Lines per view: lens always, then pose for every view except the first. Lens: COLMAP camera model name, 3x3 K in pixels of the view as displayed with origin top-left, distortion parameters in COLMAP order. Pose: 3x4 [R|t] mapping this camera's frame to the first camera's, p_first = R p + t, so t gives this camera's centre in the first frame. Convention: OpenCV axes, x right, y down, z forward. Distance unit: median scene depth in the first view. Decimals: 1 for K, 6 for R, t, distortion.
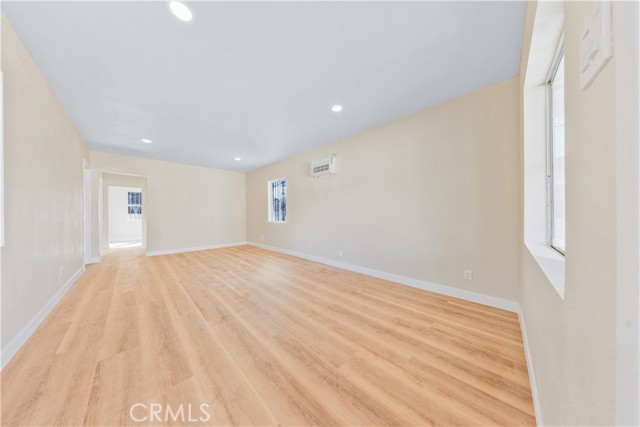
lens RADIAL K [[185.1, 0, 319.4], [0, 185.1, 212.8], [0, 0, 1]] dist [-0.007303, -0.000007]
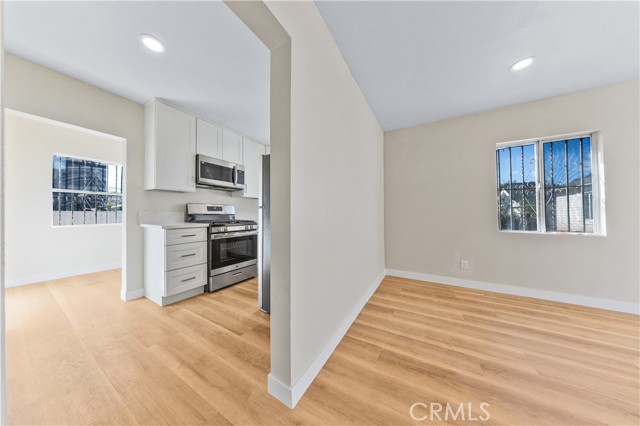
lens RADIAL K [[185.8, 0, 320.0], [0, 185.8, 213.0], [0, 0, 1]] dist [0.000276, -0.000030]
pose [[0.967976, 0.005284, 0.250989, -1.205213], [-0.007285, 0.999949, 0.007042, 0.002859], [-0.250939, -0.008645, 0.967964, 0.966927]]
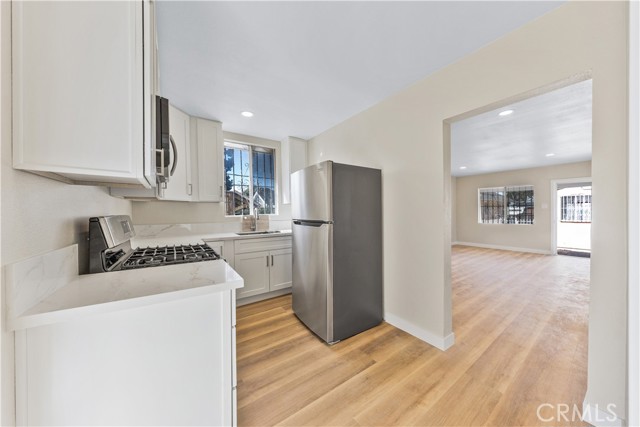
lens RADIAL K [[212.9, 0, 315.8], [0, 212.9, 211.6], [0, 0, 1]] dist [-0.006053, 0.000019]
pose [[0.188173, 0.005623, 0.982120, -1.800075], [0.000099, 0.999983, -0.005744, -0.032985], [-0.982136, 0.001178, 0.188170, 1.515609]]
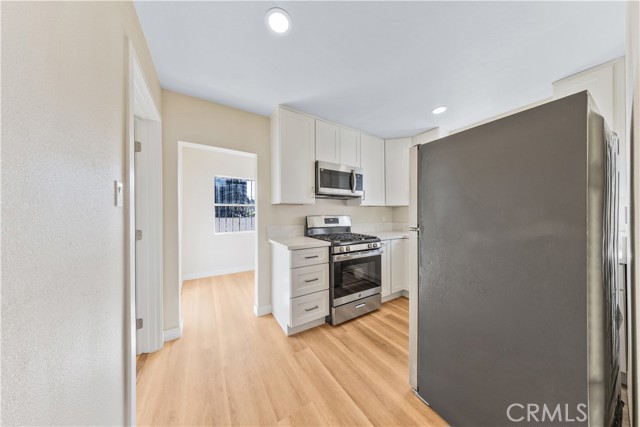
lens RADIAL K [[185.8, 0, 320.0], [0, 185.8, 213.5], [0, 0, 1]] dist [0.000276, -0.000030]
pose [[0.973769, 0.001940, -0.227531, -1.338050], [-0.000787, 0.999986, 0.005160, -0.041722], [0.227538, -0.004845, 0.973757, 1.183192]]
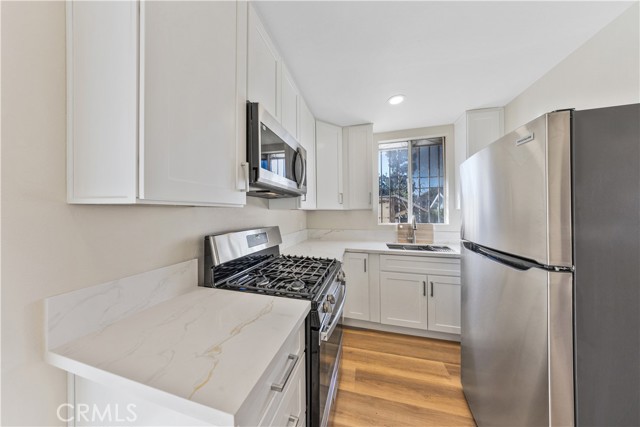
lens RADIAL K [[185.1, 0, 319.4], [0, 185.1, 212.8], [0, 0, 1]] dist [-0.007303, -0.000007]
pose [[0.868763, -0.000480, 0.495228, -1.549147], [-0.001416, 0.999993, 0.003455, -0.064478], [-0.495226, -0.003703, 0.868756, 1.544644]]
